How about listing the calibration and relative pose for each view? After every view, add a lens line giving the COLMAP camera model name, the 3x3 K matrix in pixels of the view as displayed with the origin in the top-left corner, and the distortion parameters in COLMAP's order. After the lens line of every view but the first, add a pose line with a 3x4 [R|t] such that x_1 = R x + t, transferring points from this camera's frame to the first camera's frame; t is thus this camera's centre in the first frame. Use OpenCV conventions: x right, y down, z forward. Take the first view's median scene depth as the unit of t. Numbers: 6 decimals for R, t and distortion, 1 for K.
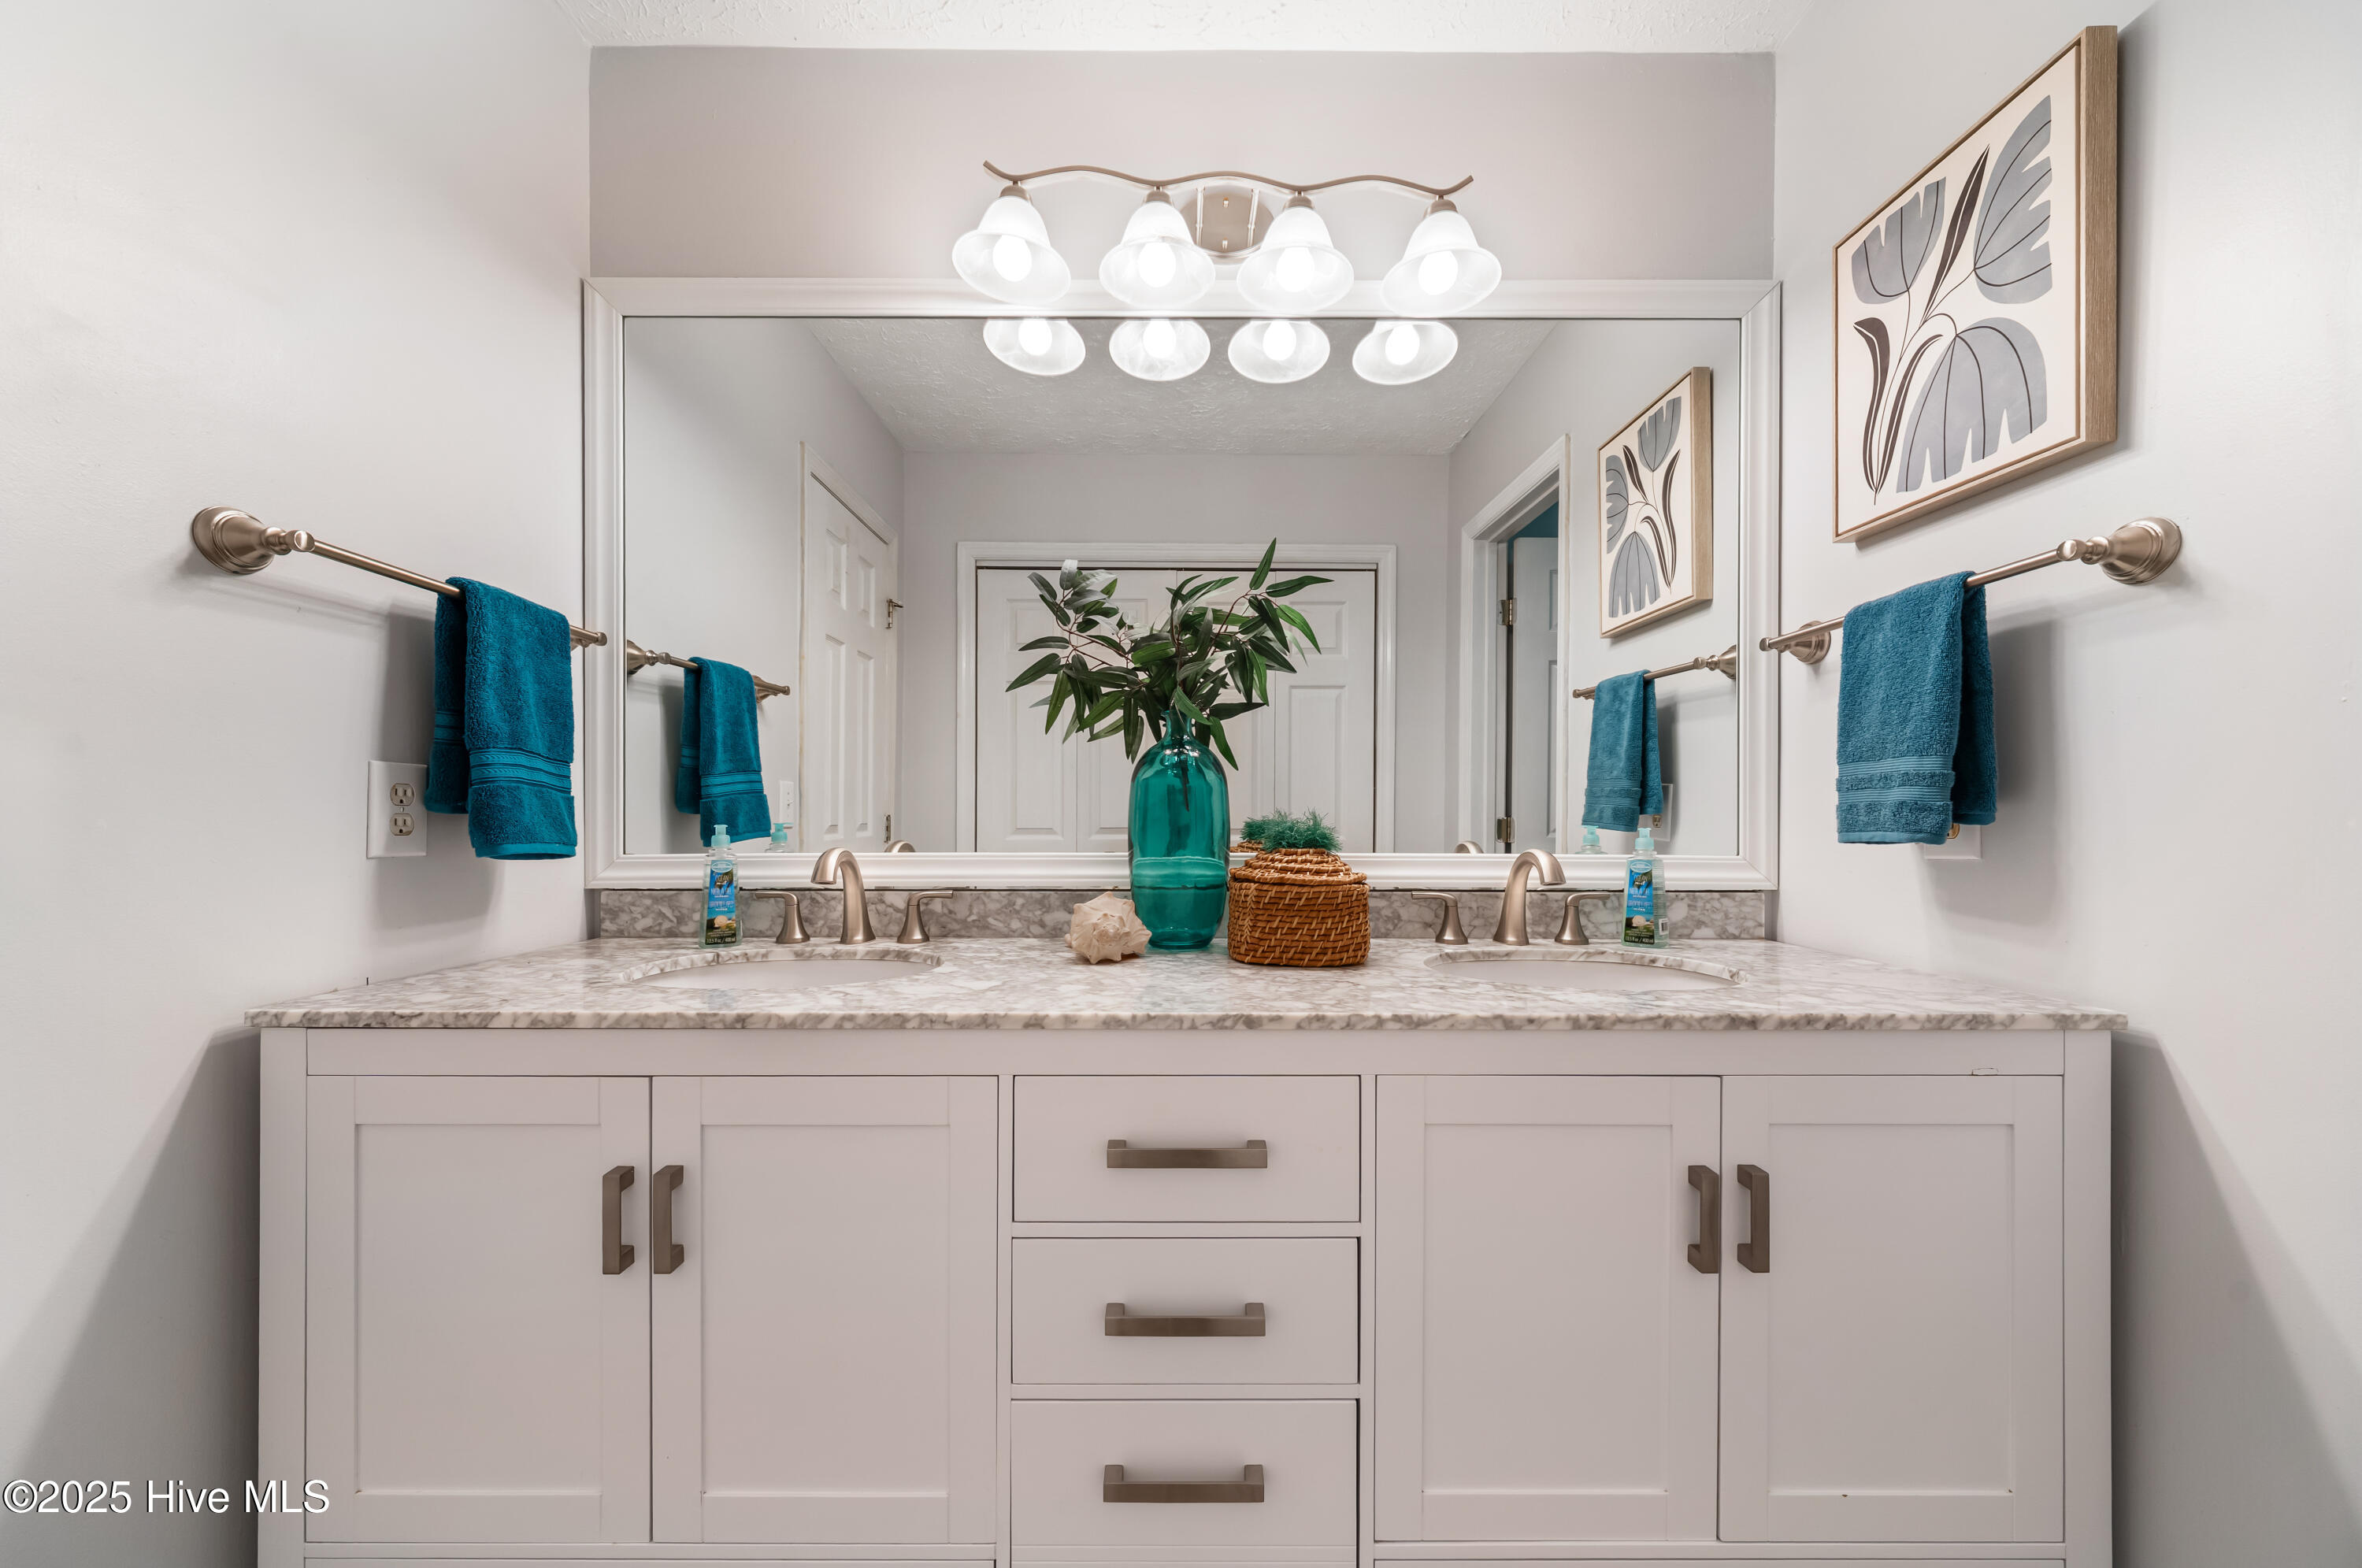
lens RADIAL K [[812.6, 0, 1149.8], [0, 812.6, 813.1], [0, 0, 1]] dist [0.000089, -0.001002]
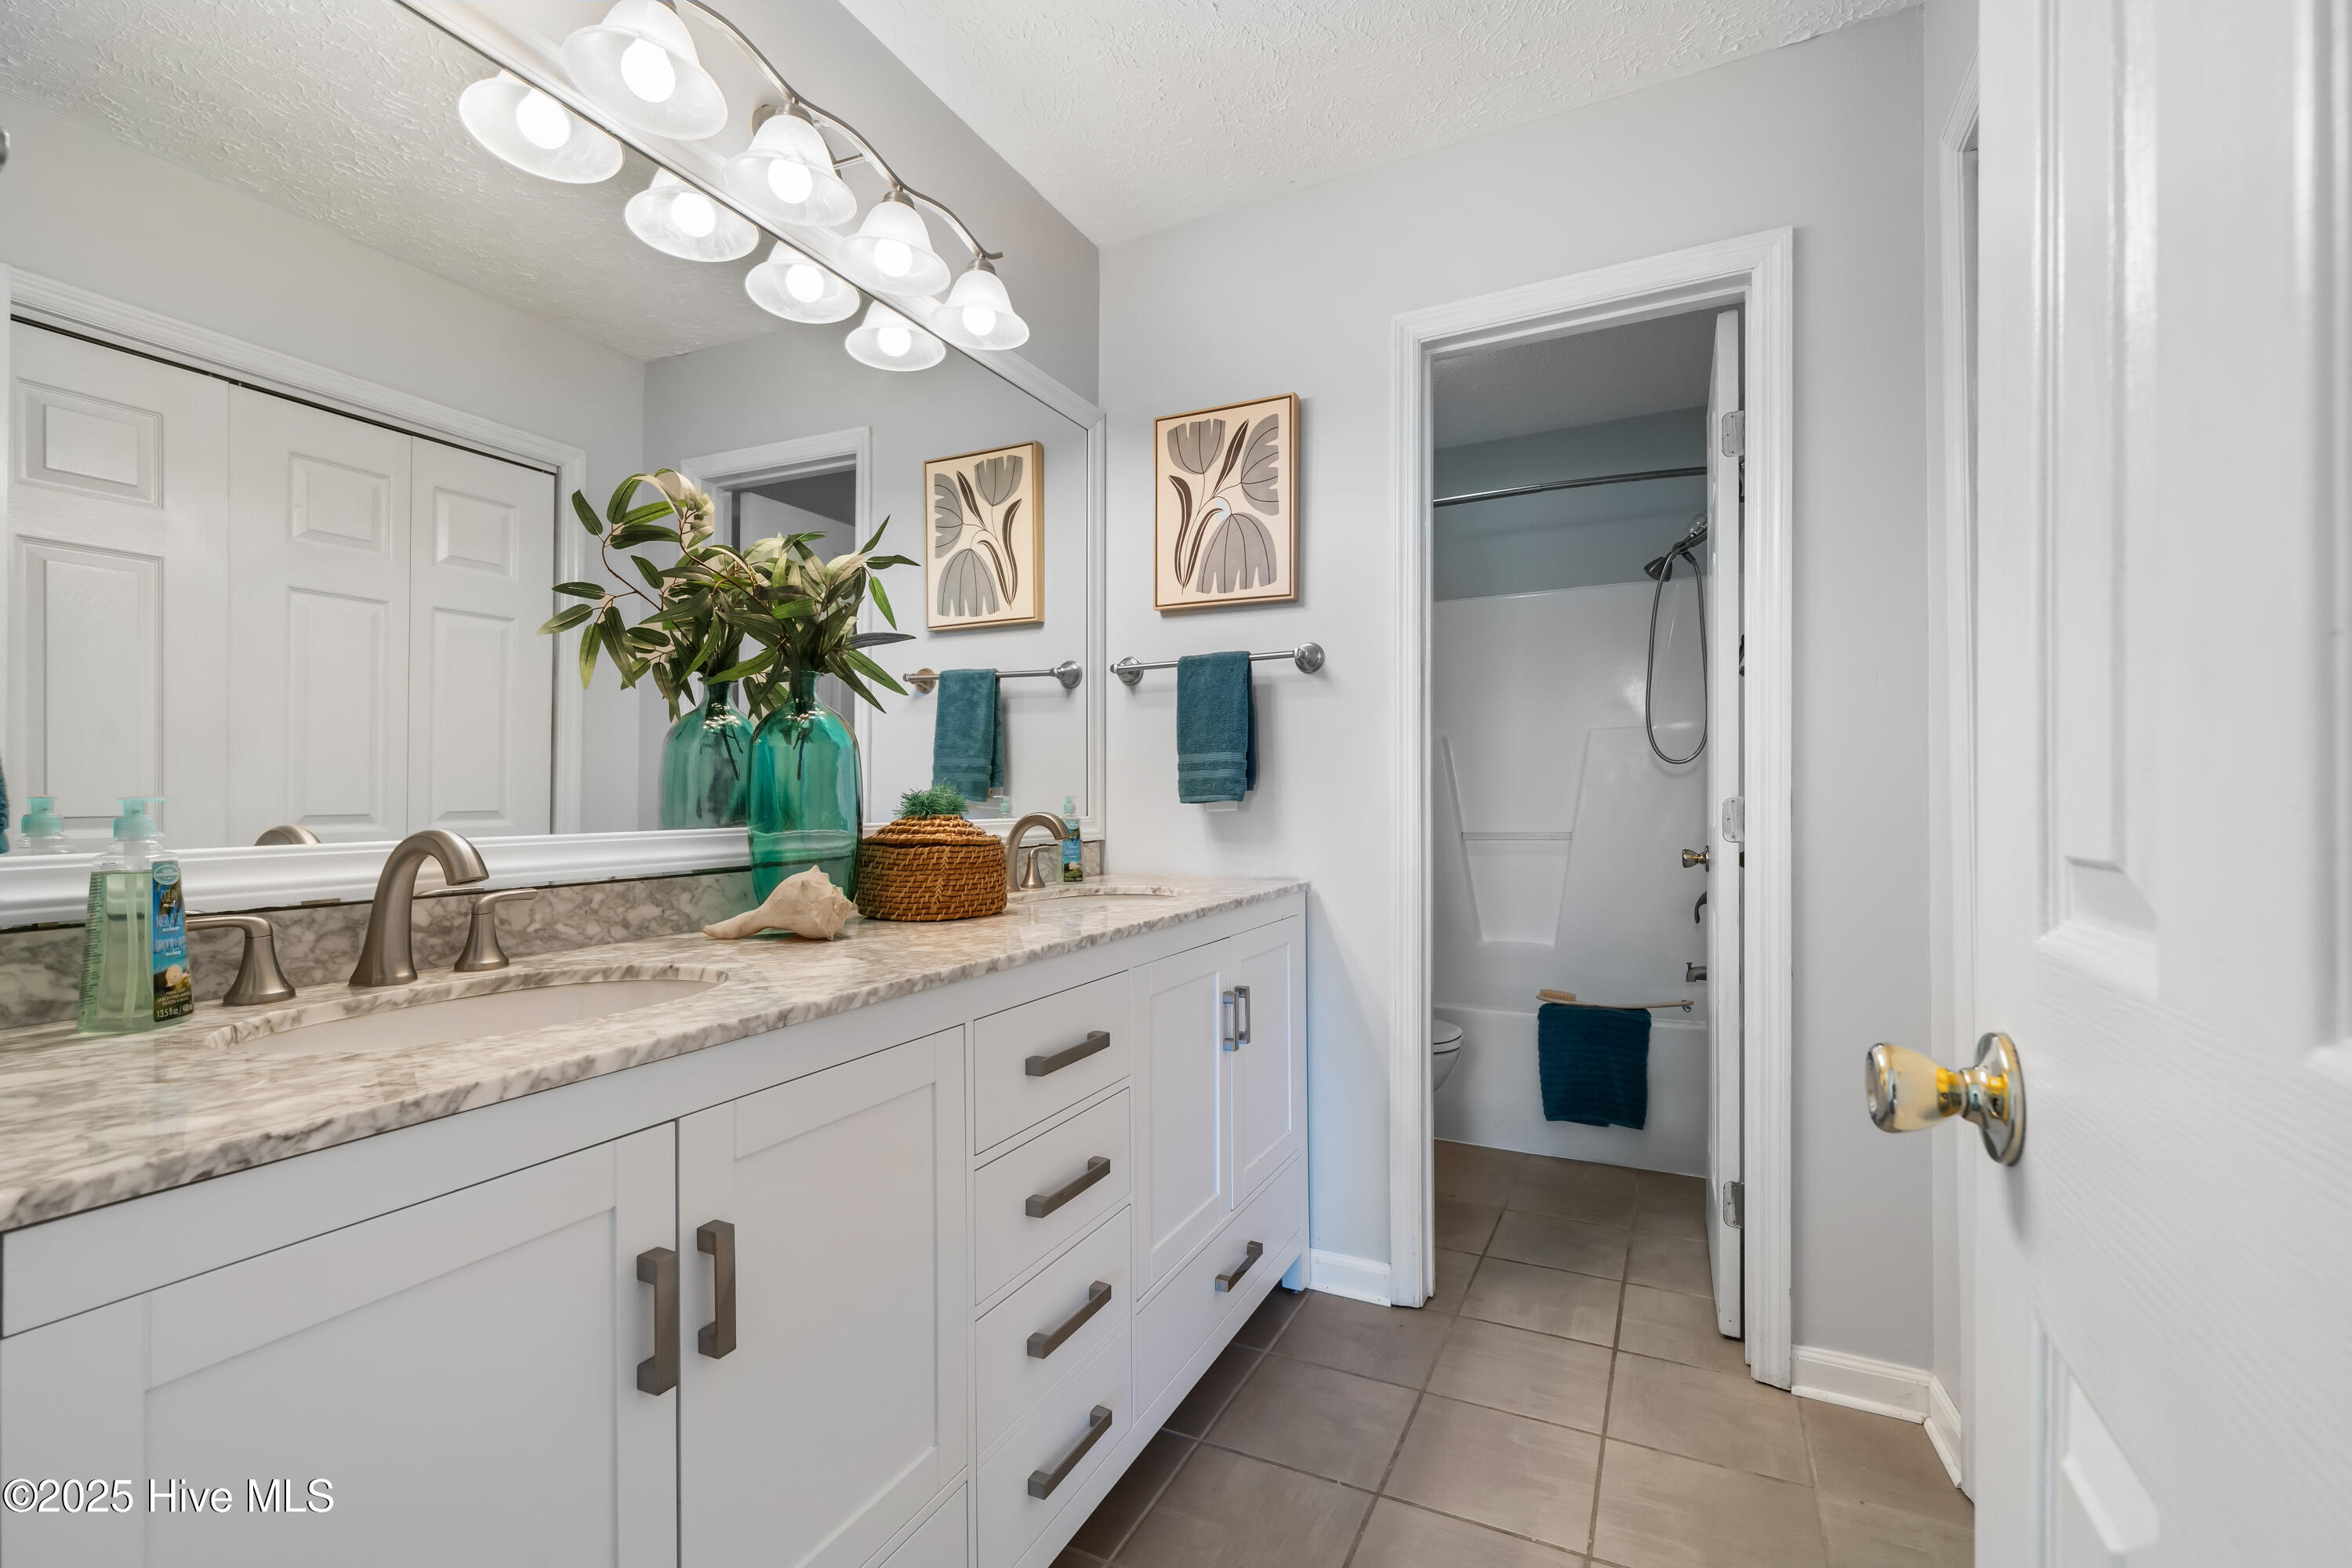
lens RADIAL K [[1038.9, 0, 1179.8], [0, 1038.9, 792.3], [0, 0, 1]] dist [0.000112, 0.000183]
pose [[0.427048, -0.000509, 0.904229, -0.991132], [0.003955, 0.999991, -0.001305, 0.017730], [-0.904220, 0.004133, 0.427047, 0.123103]]
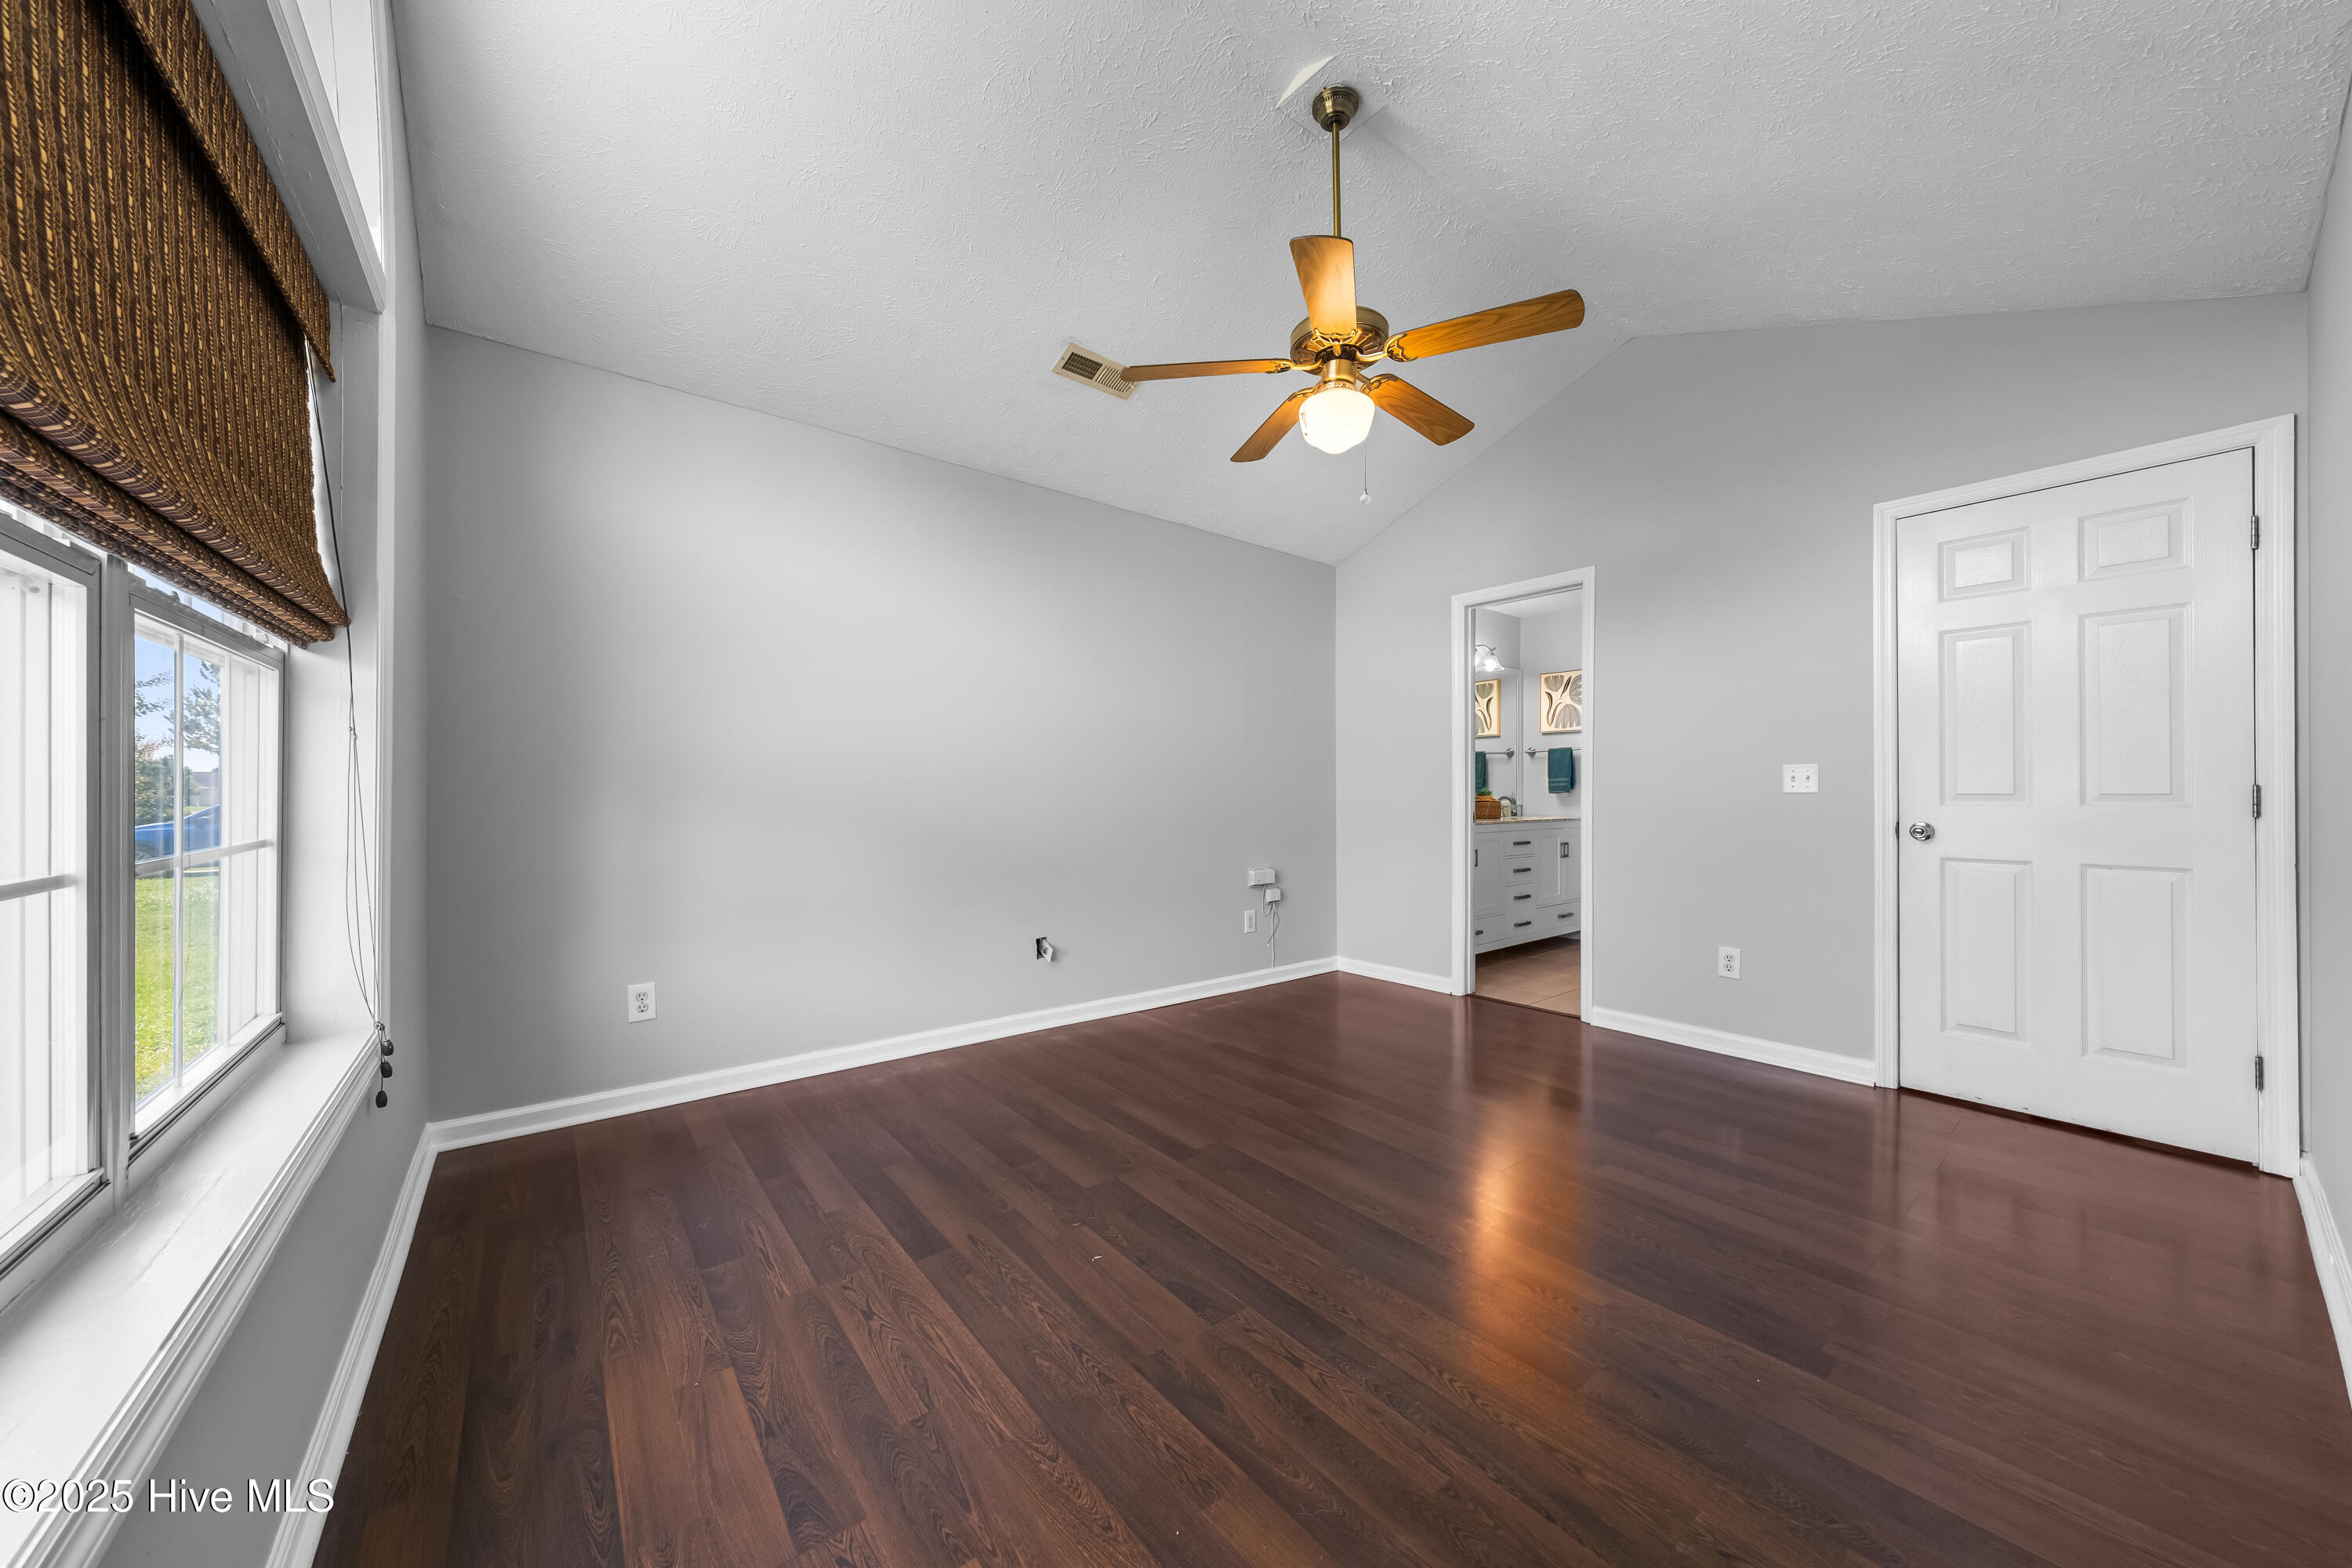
lens RADIAL K [[809.2, 0, 1164.8], [0, 809.2, 794.7], [0, 0, 1]] dist [0.000089, -0.001002]
pose [[0.779865, -0.003841, 0.625936, -4.334961], [0.005558, 0.999984, -0.000789, 0.035737], [-0.625923, 0.004095, 0.779874, -1.521917]]
